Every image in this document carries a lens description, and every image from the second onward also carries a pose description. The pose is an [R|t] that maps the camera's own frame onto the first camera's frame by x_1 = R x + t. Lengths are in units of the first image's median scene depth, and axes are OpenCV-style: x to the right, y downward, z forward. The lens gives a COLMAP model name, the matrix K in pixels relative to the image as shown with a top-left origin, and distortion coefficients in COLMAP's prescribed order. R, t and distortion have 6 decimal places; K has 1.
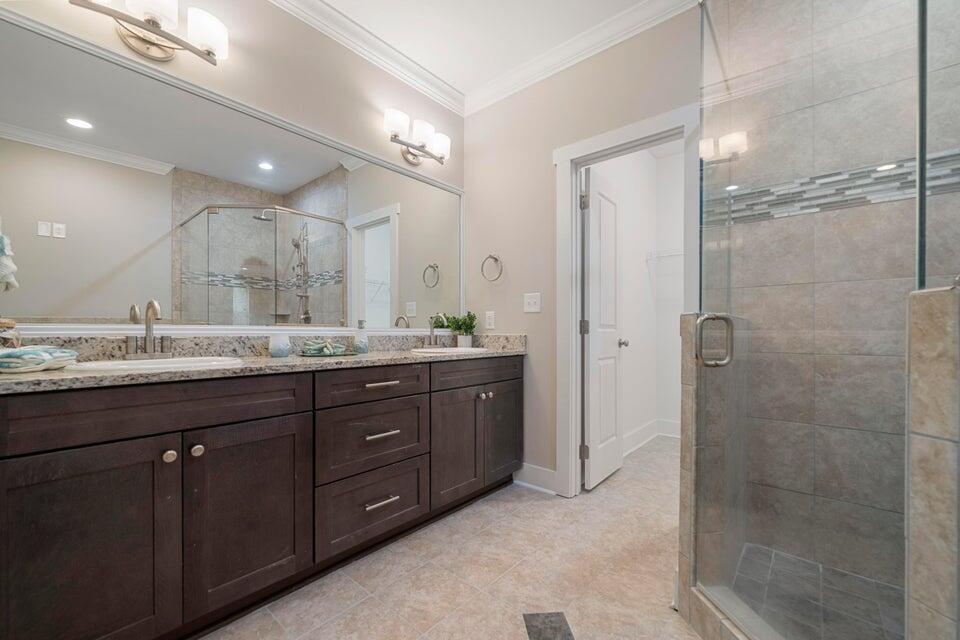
lens RADIAL K [[386.7, 0, 480.3], [0, 386.7, 330.2], [0, 0, 1]] dist [-0.001149, -0.000565]
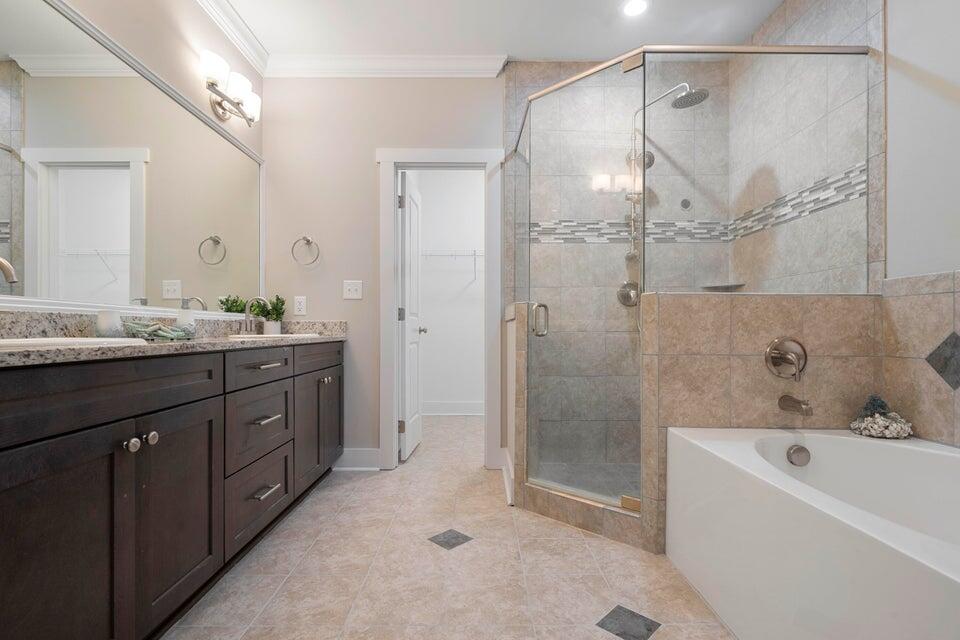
lens RADIAL K [[435.0, 0, 482.1], [0, 435.0, 323.5], [0, 0, 1]] dist [-0.004172, 0.000261]
pose [[0.759495, 0.006173, 0.650484, -0.449353], [-0.001223, 0.999967, -0.008061, 0.034908], [-0.650512, 0.005327, 0.759477, -0.120680]]
